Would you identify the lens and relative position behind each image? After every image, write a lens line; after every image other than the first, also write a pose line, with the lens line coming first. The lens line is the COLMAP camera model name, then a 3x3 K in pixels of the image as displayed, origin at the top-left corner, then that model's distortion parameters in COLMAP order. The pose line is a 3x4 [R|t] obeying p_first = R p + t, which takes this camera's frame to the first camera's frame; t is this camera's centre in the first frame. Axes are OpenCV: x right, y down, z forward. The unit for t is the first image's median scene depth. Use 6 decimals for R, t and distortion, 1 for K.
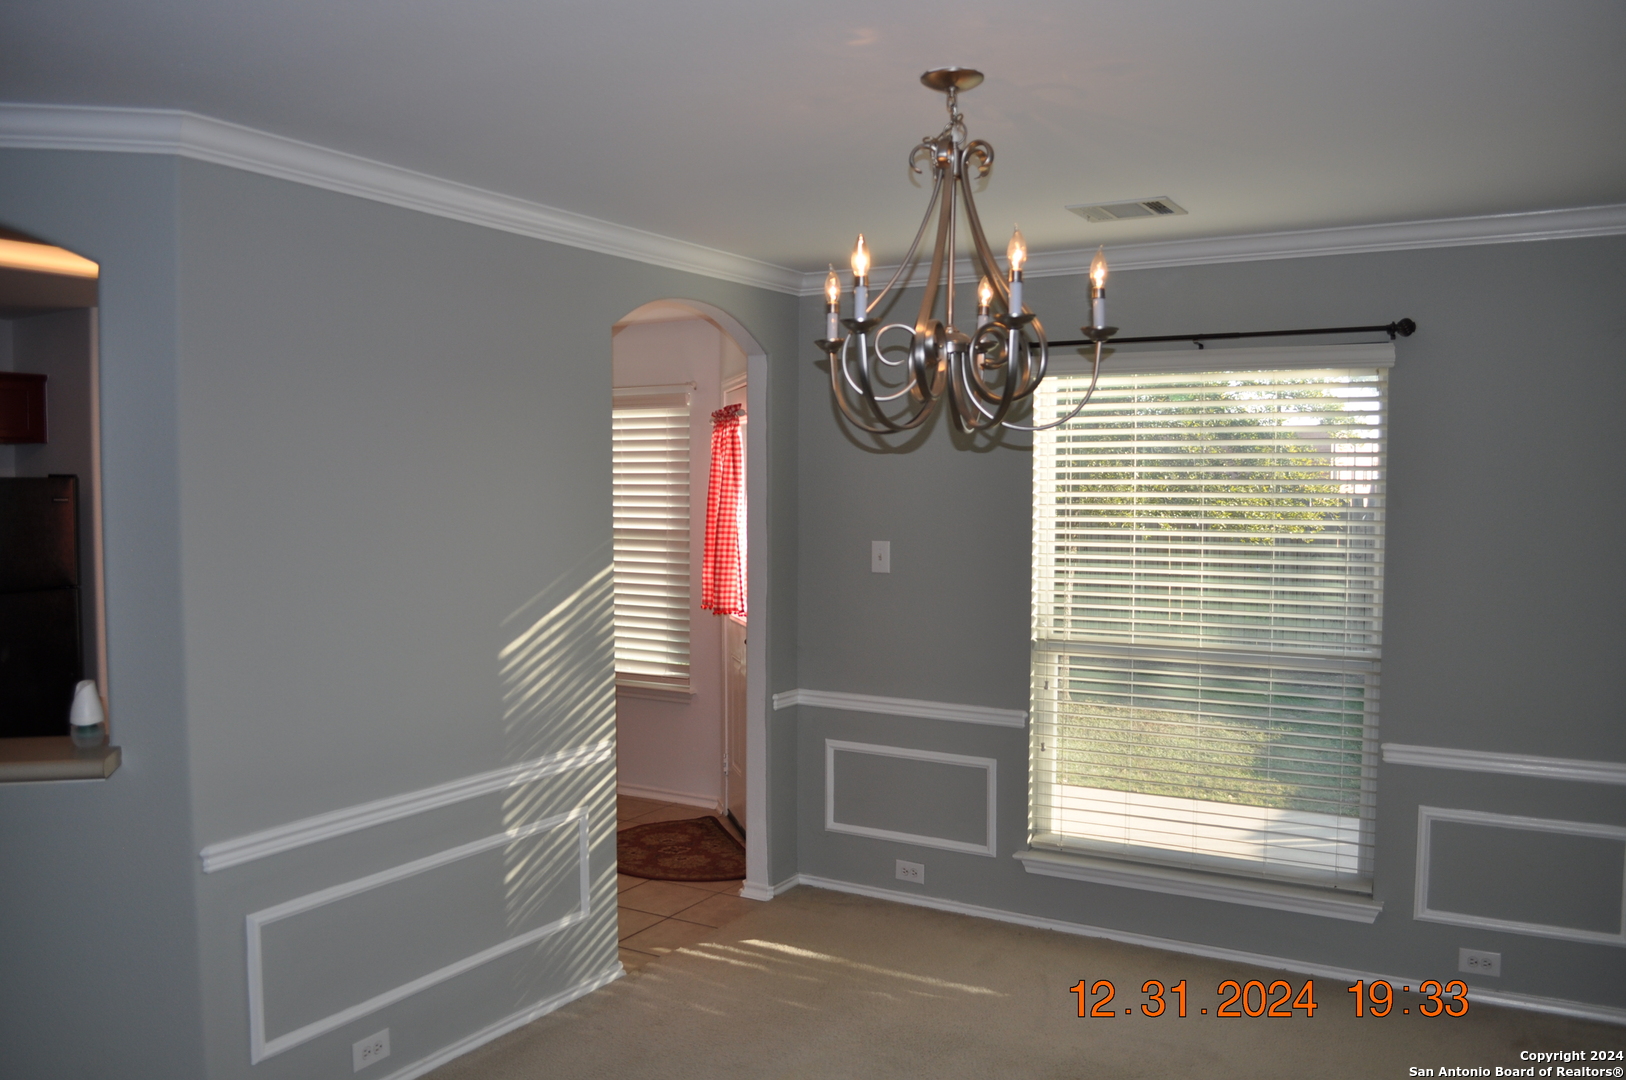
lens RADIAL K [[1298.0, 0, 810.1], [0, 1298.0, 550.3], [0, 0, 1]] dist [-0.067736, 0.006130]
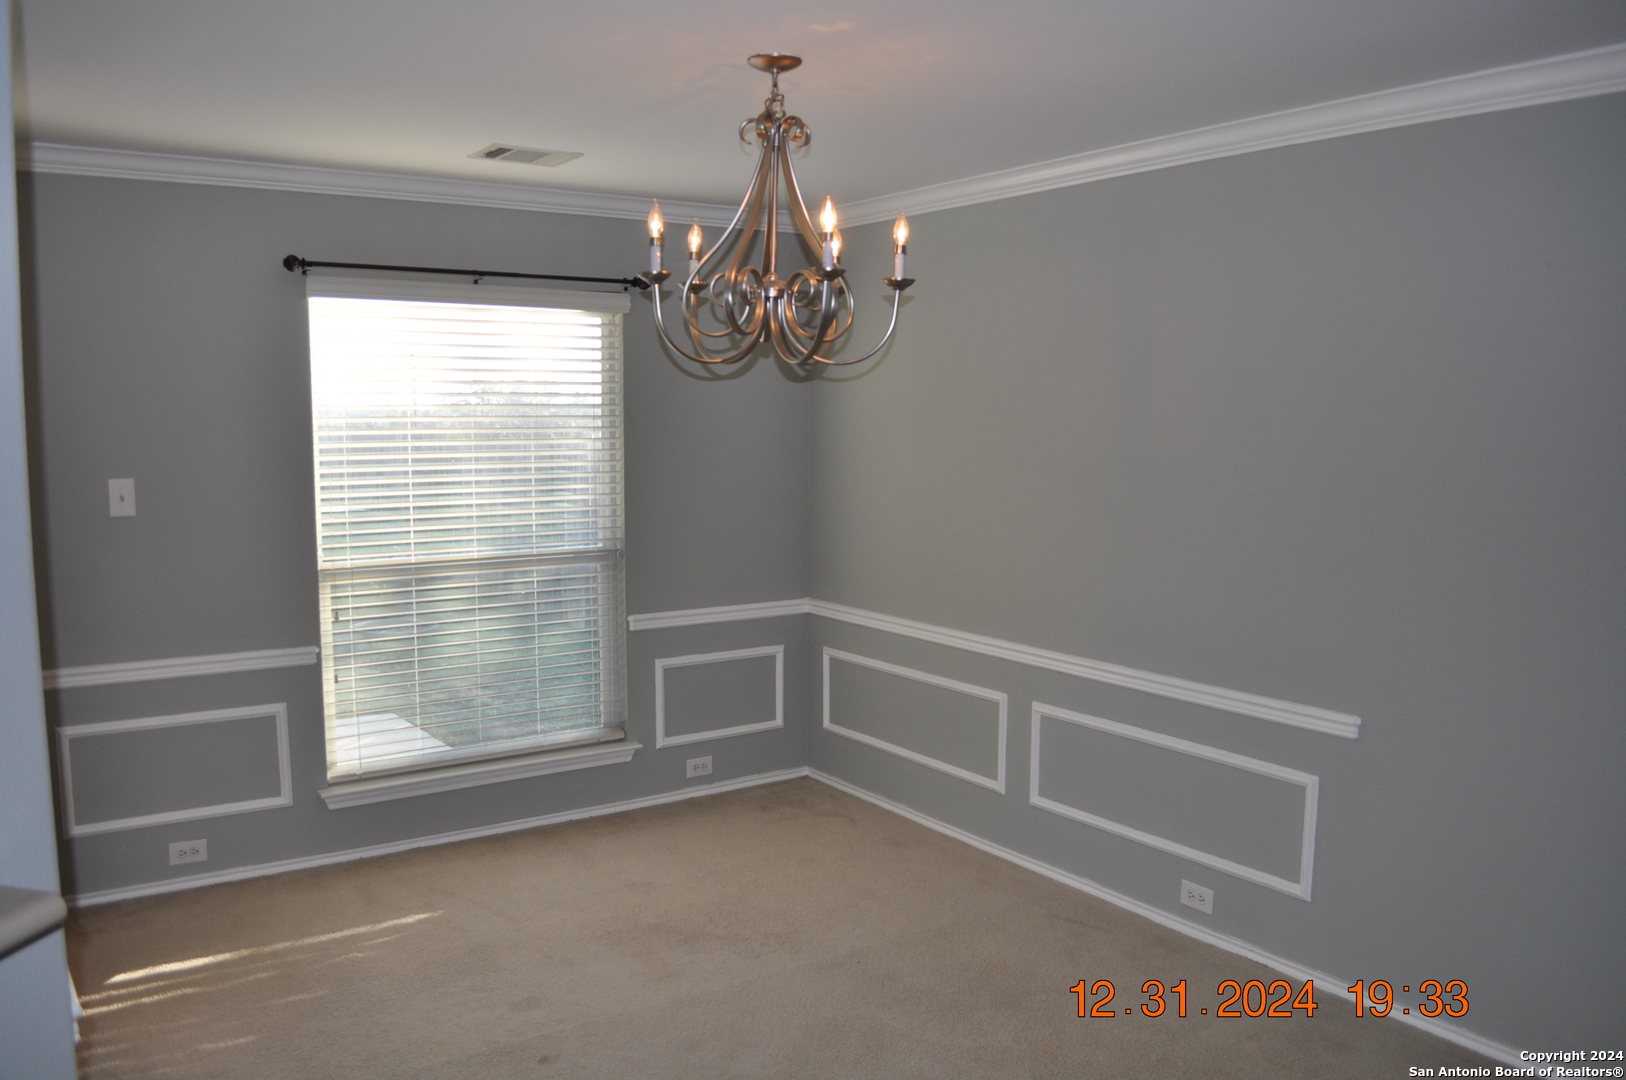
lens RADIAL K [[1298.0, 0, 784.5], [0, 1298.0, 564.7], [0, 0, 1]] dist [-0.067736, 0.006130]
pose [[0.433994, -0.106970, 0.894542, -0.593998], [0.043828, 0.994257, 0.097631, -0.015991], [-0.899849, -0.003165, 0.436190, 0.298810]]
